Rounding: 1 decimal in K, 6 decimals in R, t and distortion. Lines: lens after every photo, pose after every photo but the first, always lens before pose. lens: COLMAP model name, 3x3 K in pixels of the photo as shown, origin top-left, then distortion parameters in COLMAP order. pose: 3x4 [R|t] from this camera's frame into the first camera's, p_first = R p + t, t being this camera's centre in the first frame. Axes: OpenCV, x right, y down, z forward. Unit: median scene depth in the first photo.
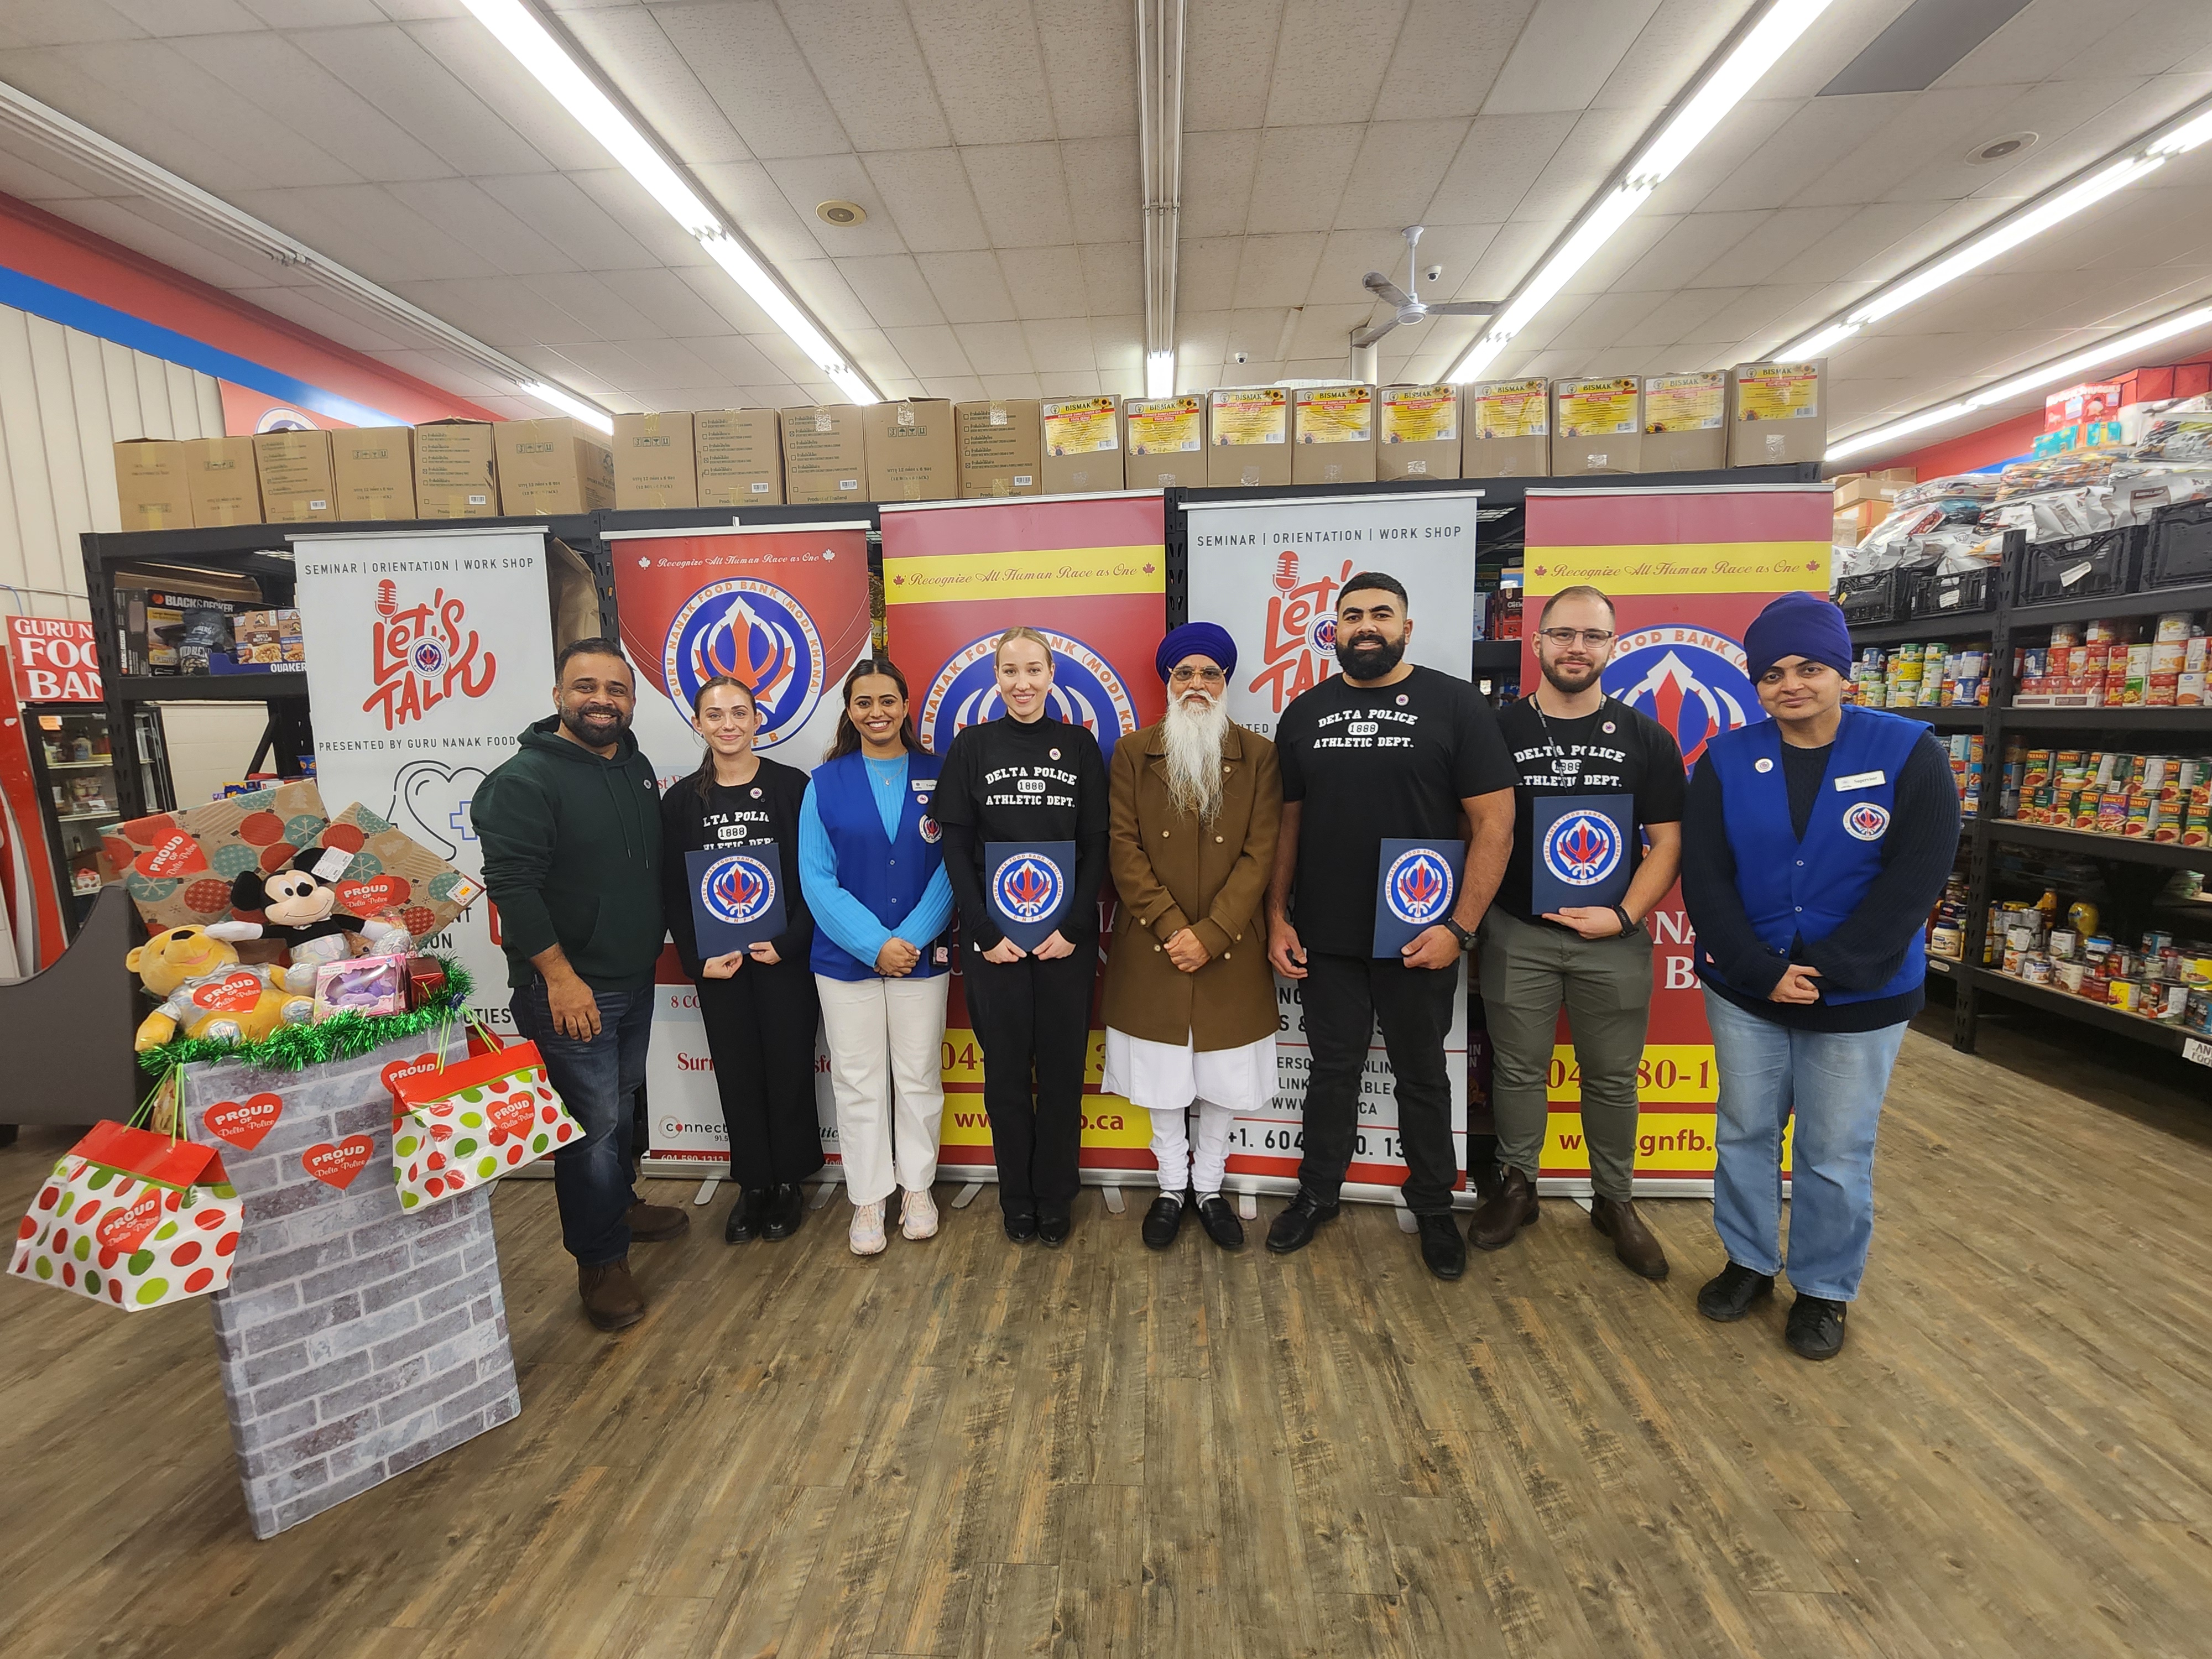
lens RADIAL K [[914.7, 0, 1100.1], [0, 914.7, 821.8], [0, 0, 1]] dist [-0.000024, -0.000520]
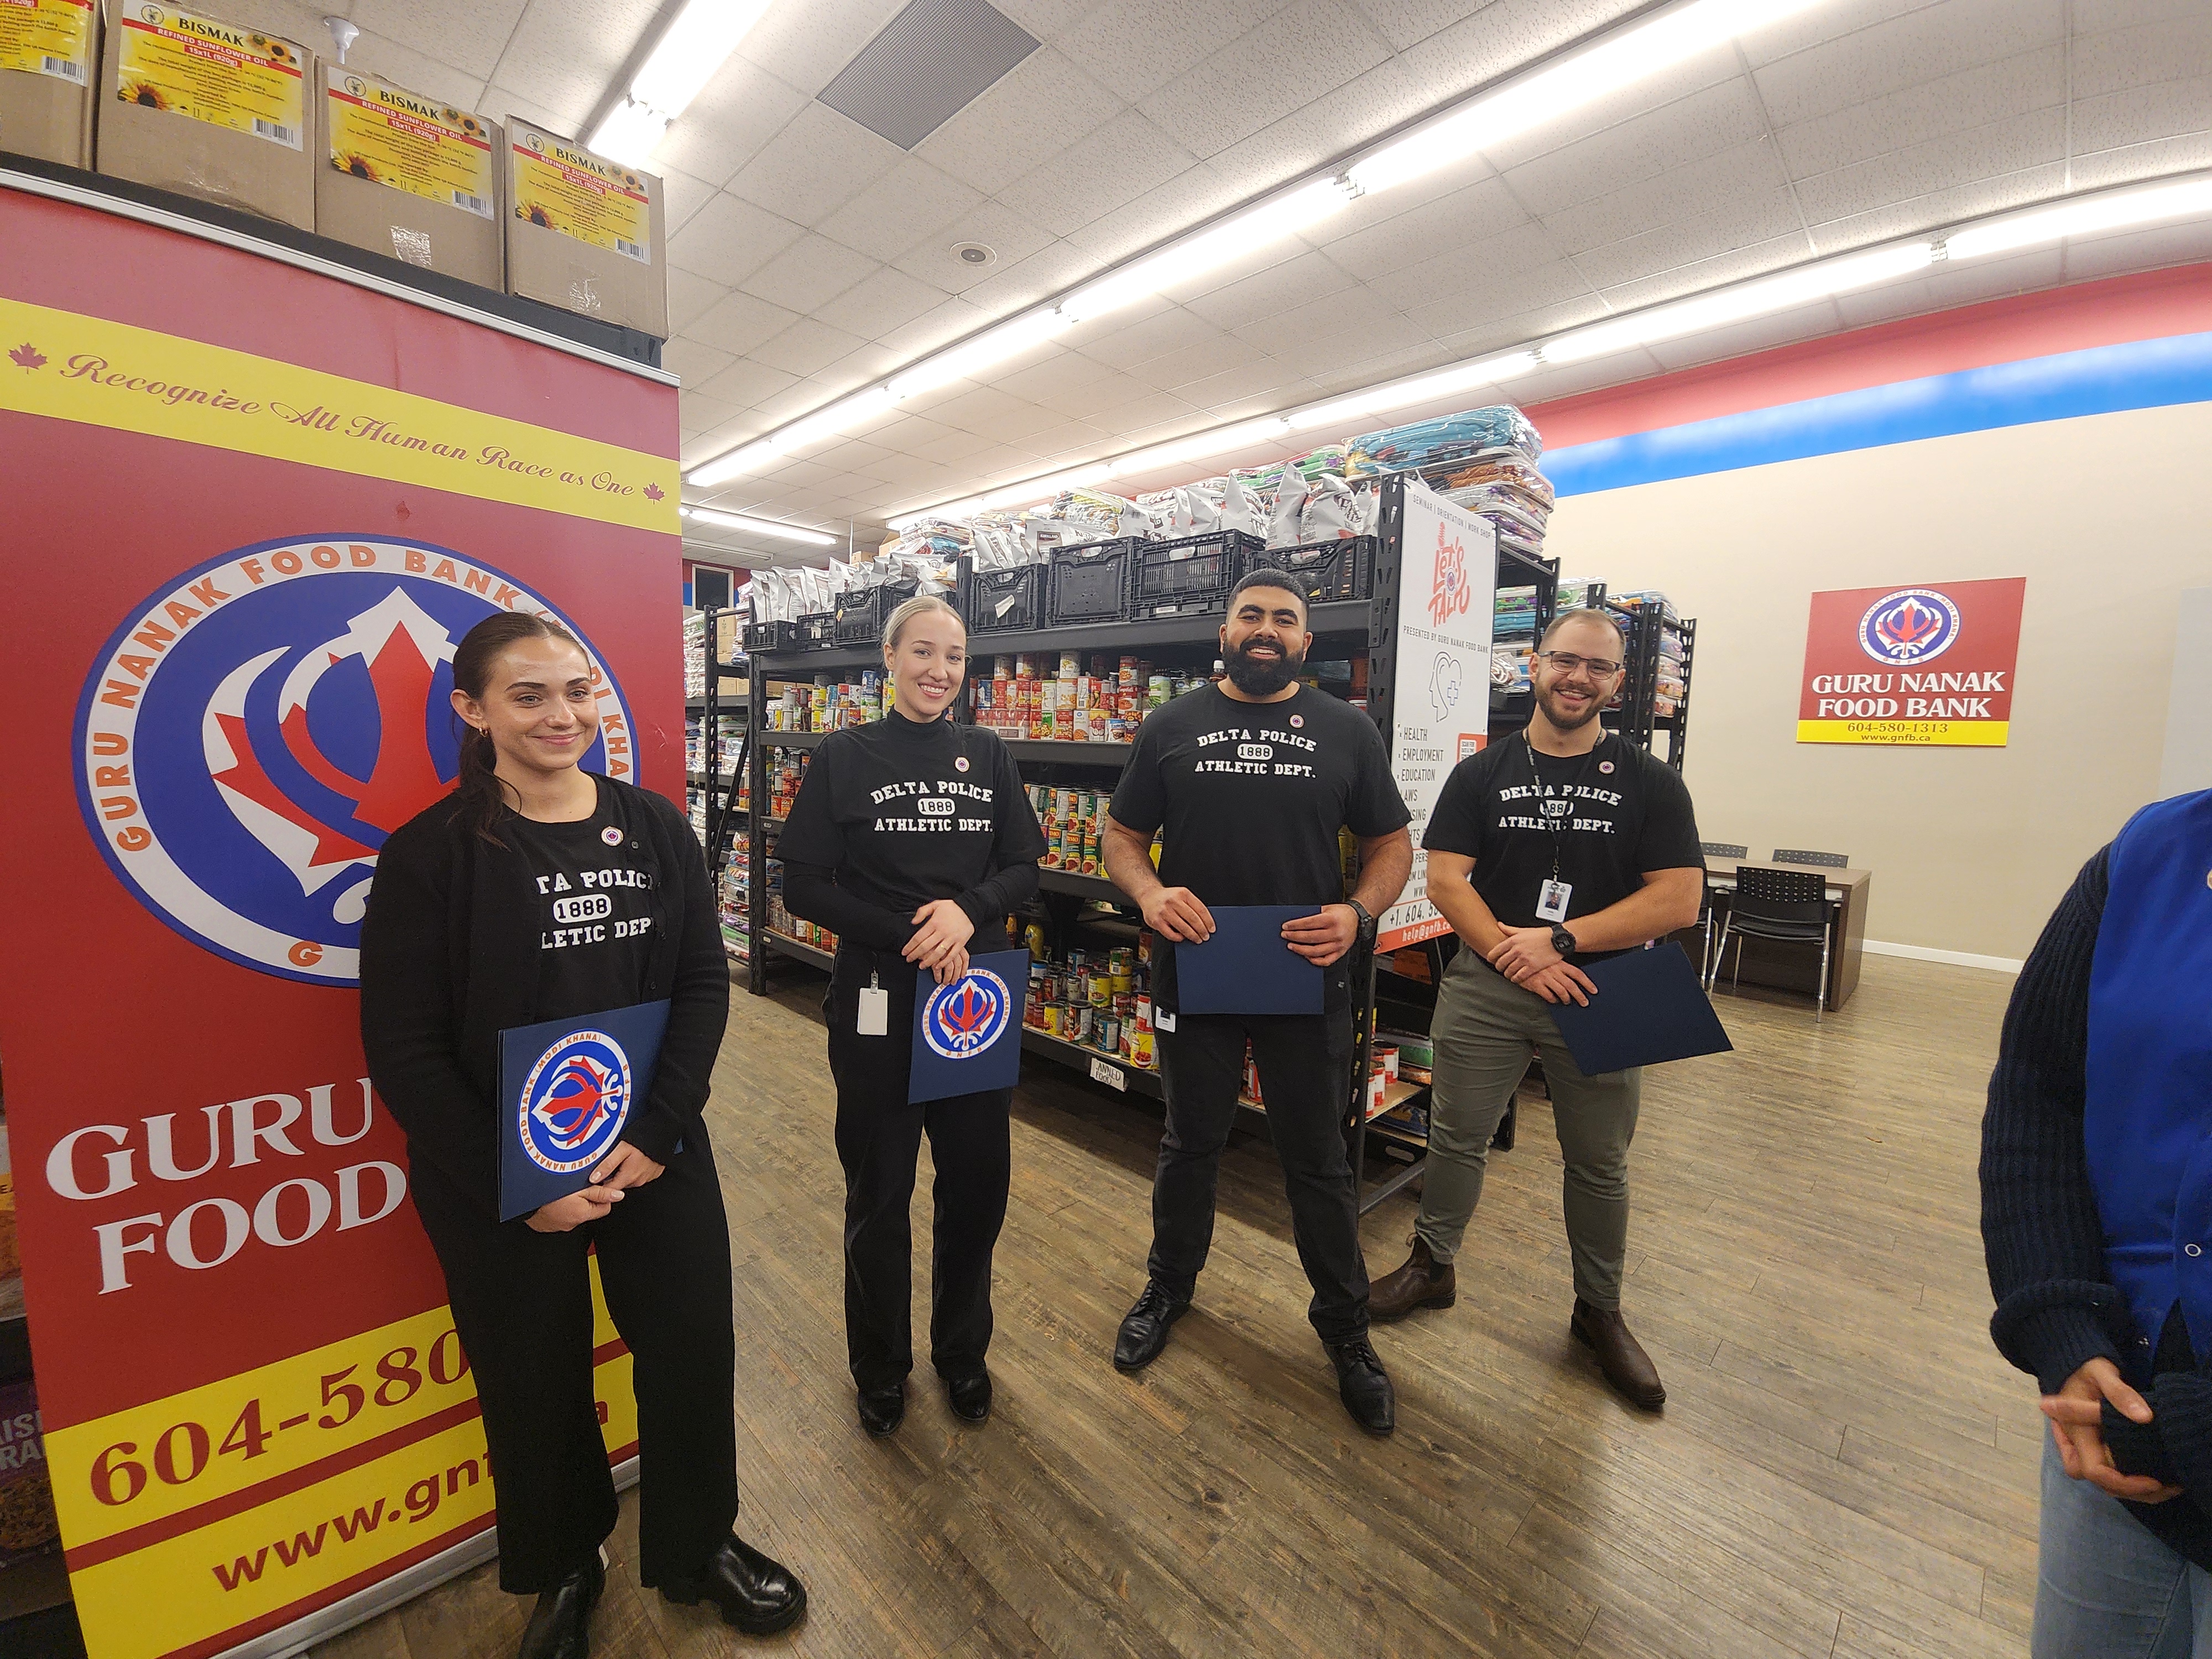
lens RADIAL K [[914.7, 0, 1100.1], [0, 914.7, 821.8], [0, 0, 1]] dist [-0.000024, -0.000520]
pose [[0.663744, -0.022030, 0.747635, 0.396221], [0.044570, 0.998955, -0.010133, -0.020216], [-0.746631, 0.040048, 0.664032, 0.273530]]
